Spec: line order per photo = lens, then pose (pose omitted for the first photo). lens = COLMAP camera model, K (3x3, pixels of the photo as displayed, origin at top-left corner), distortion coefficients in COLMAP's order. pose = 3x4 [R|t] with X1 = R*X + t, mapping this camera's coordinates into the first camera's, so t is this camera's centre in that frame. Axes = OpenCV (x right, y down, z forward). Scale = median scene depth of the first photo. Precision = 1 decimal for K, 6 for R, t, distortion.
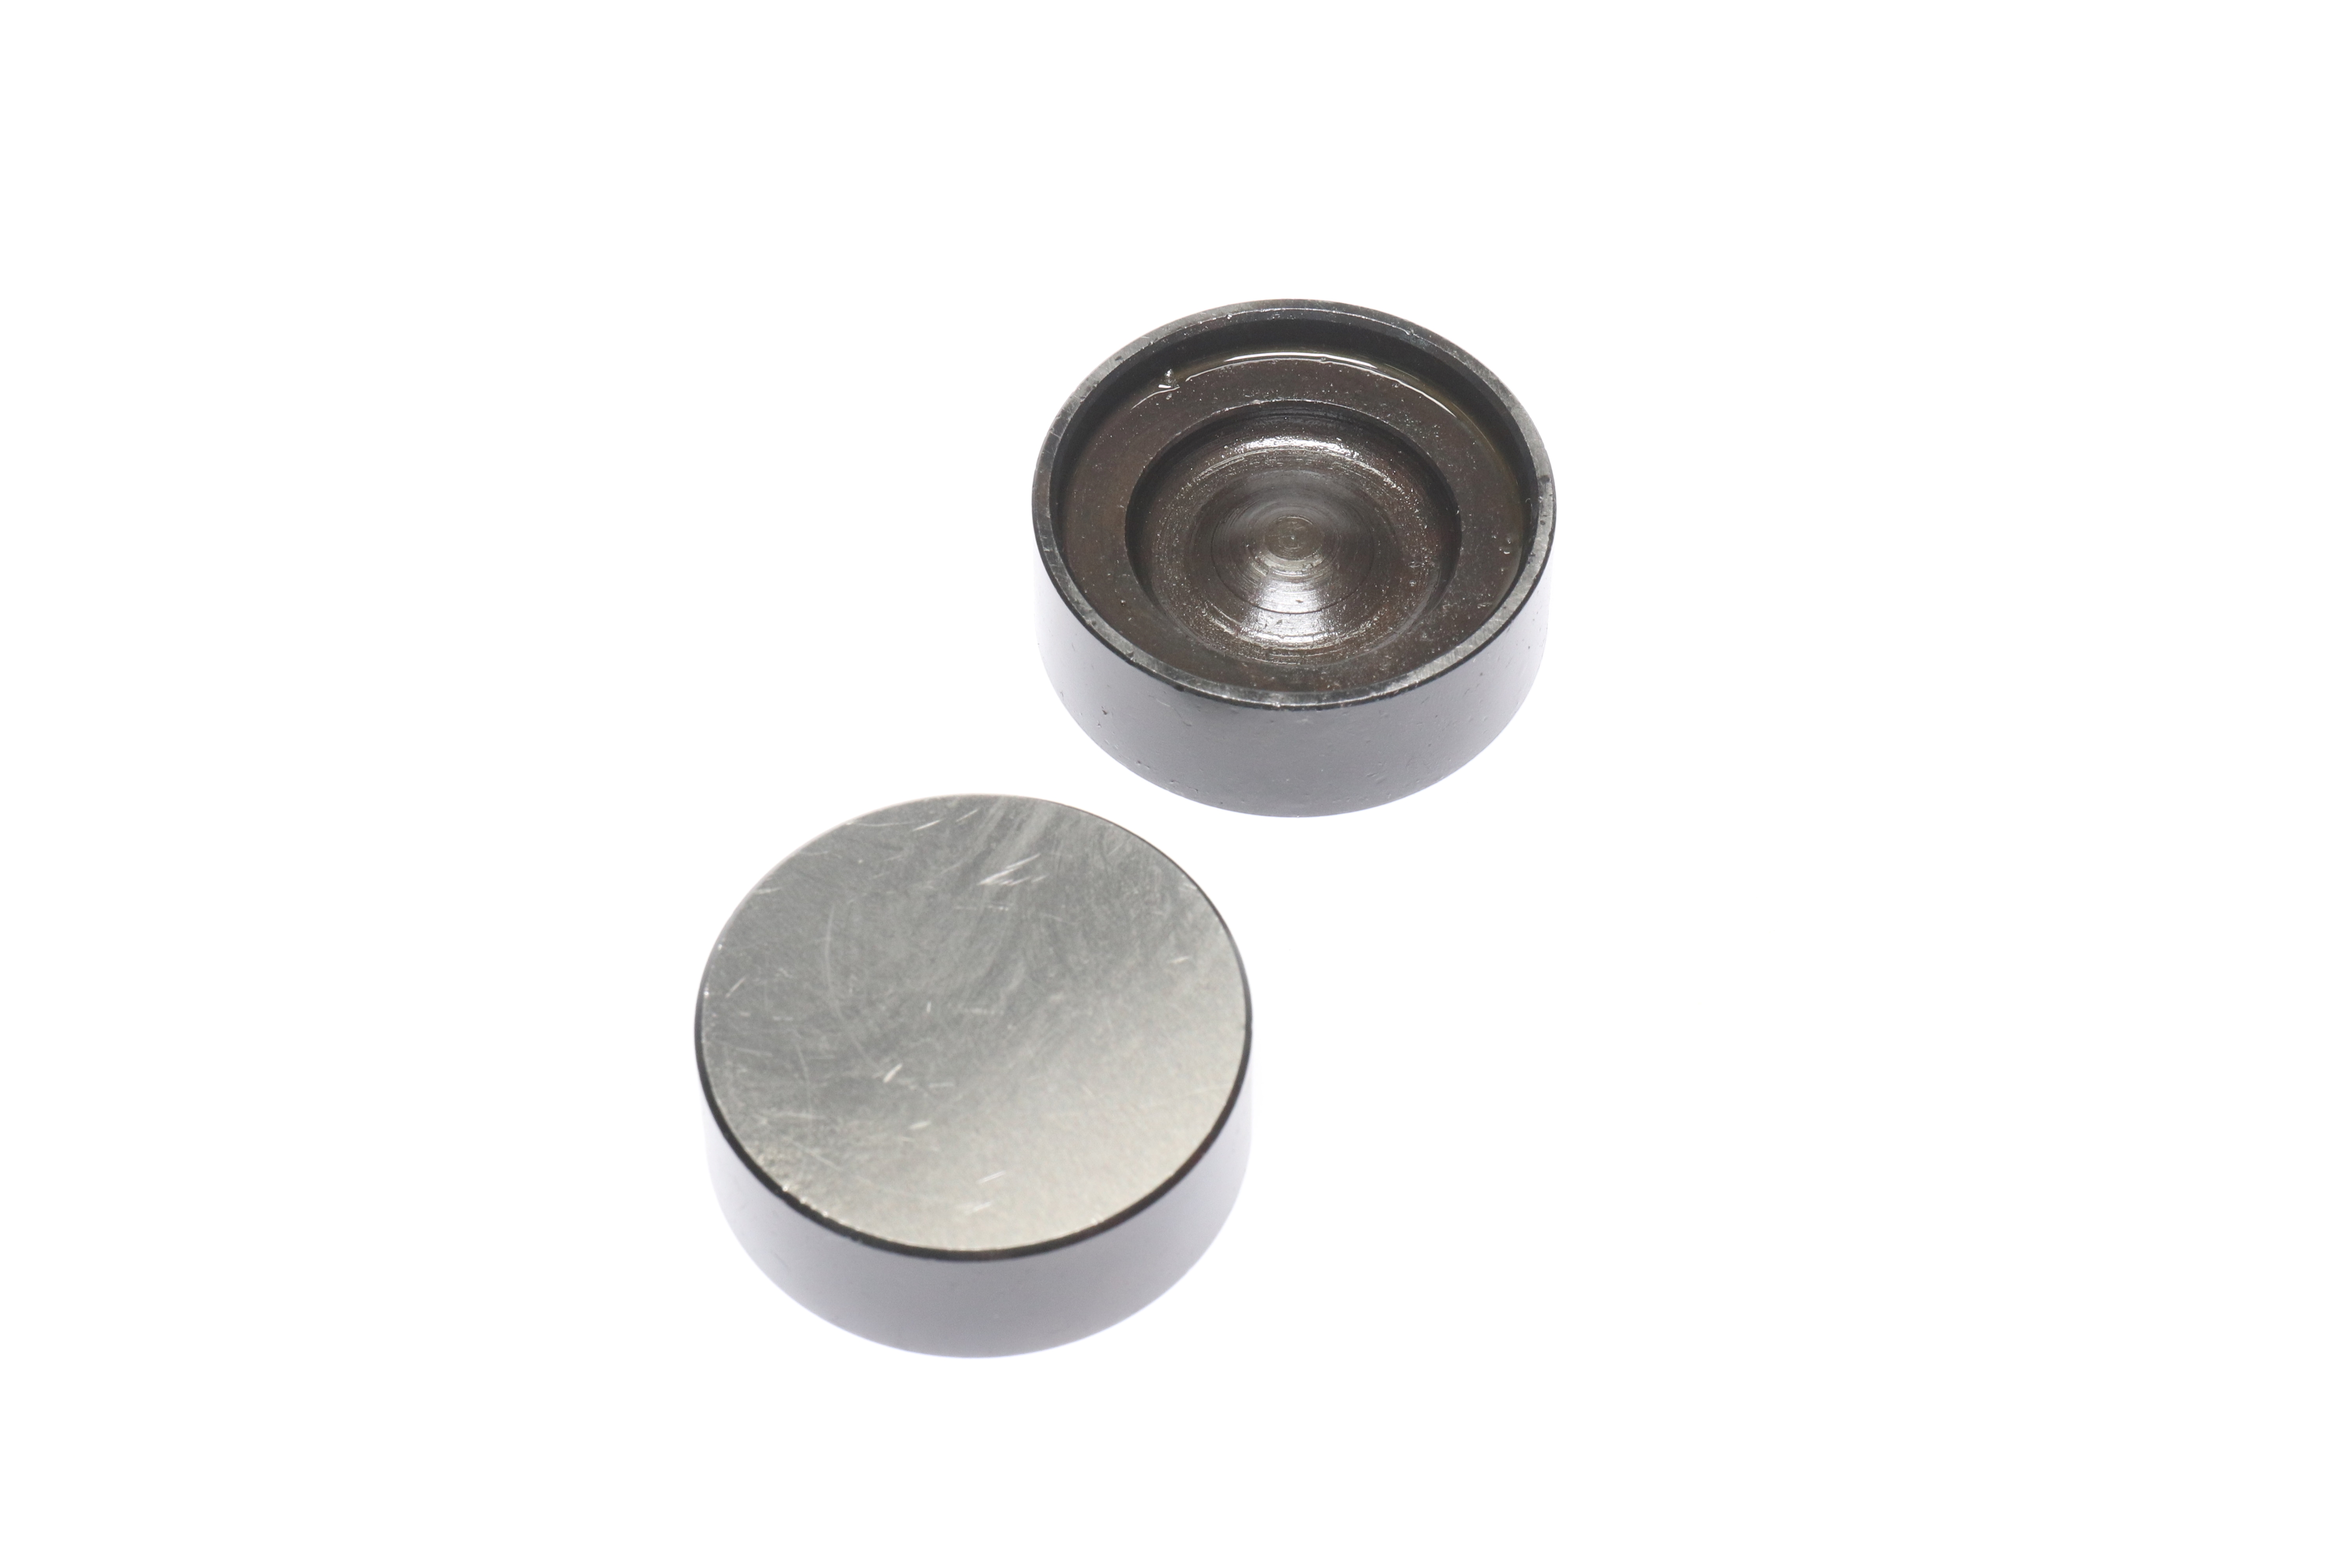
lens RADIAL K [[5847.2, 0, 1176.0], [0, 5847.2, 784.0], [0, 0, 1]] dist [-0.012034, -0.012035]
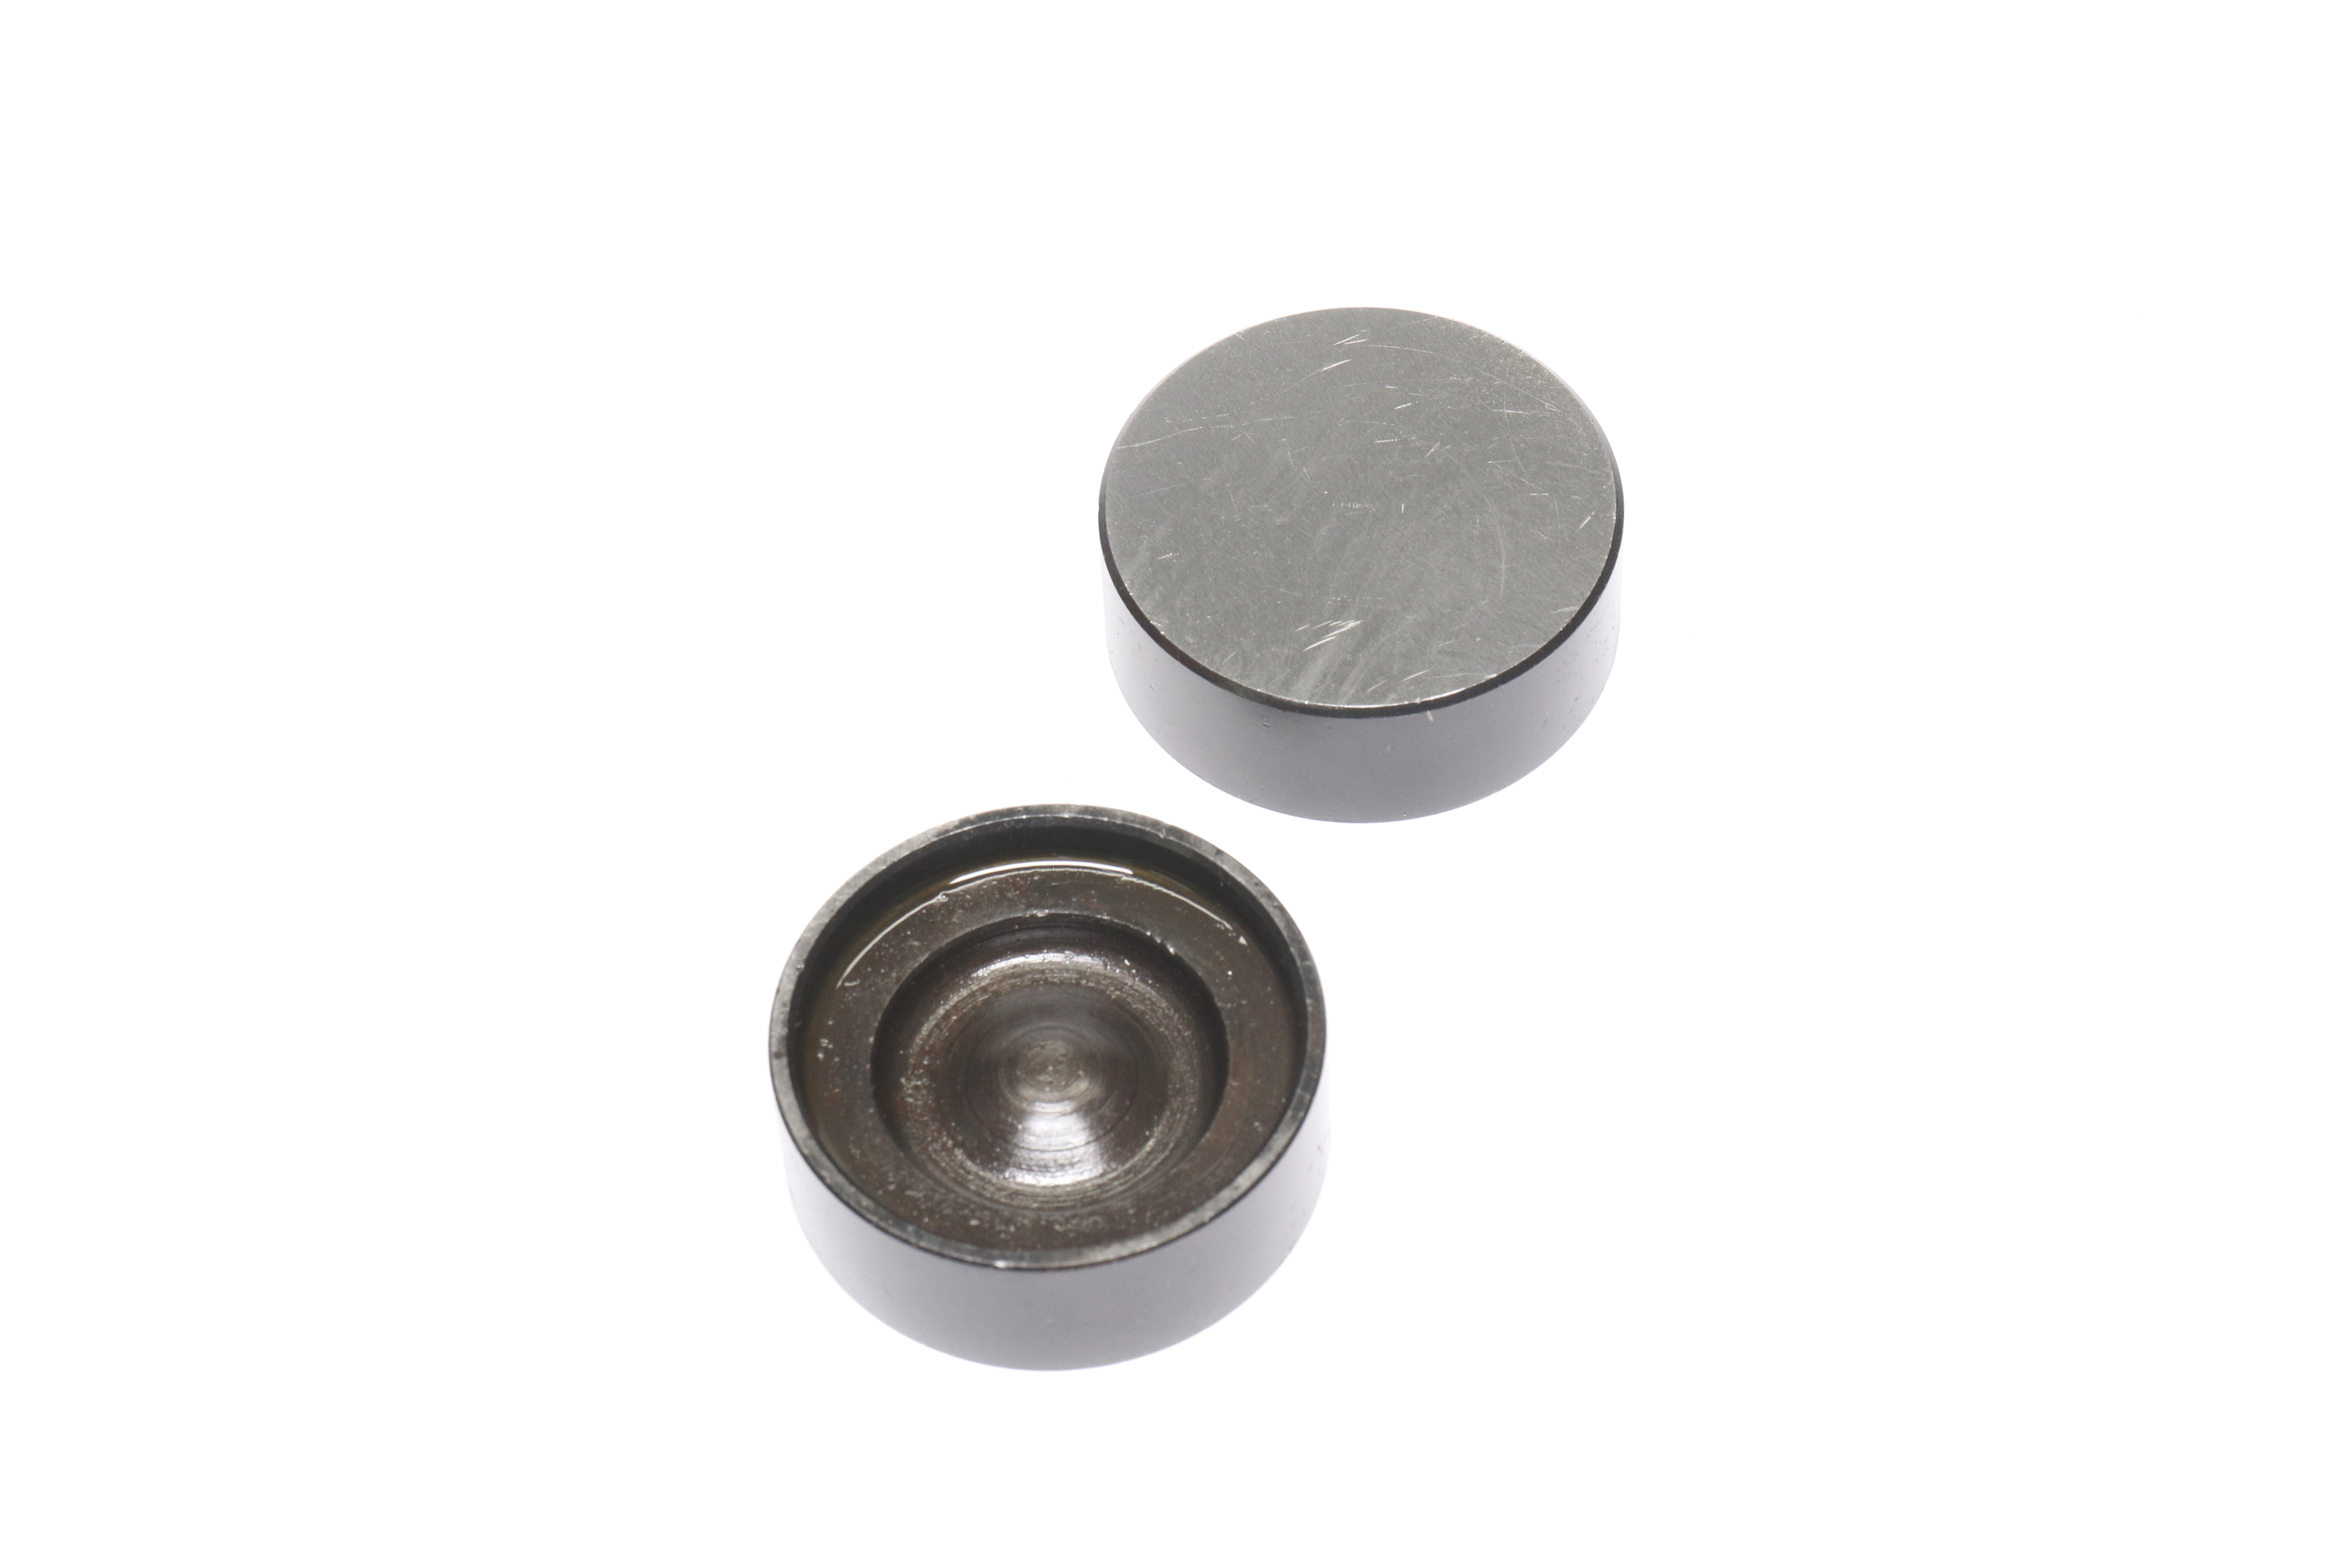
lens RADIAL K [[5847.2, 0, 1176.0], [0, 5847.2, 784.0], [0, 0, 1]] dist [-0.012034, -0.012035]
pose [[-0.999473, 0.023165, 0.022733, -0.023853], [0.014153, -0.319248, 0.947565, -0.973231], [0.029208, 0.947388, 0.318752, 0.700666]]
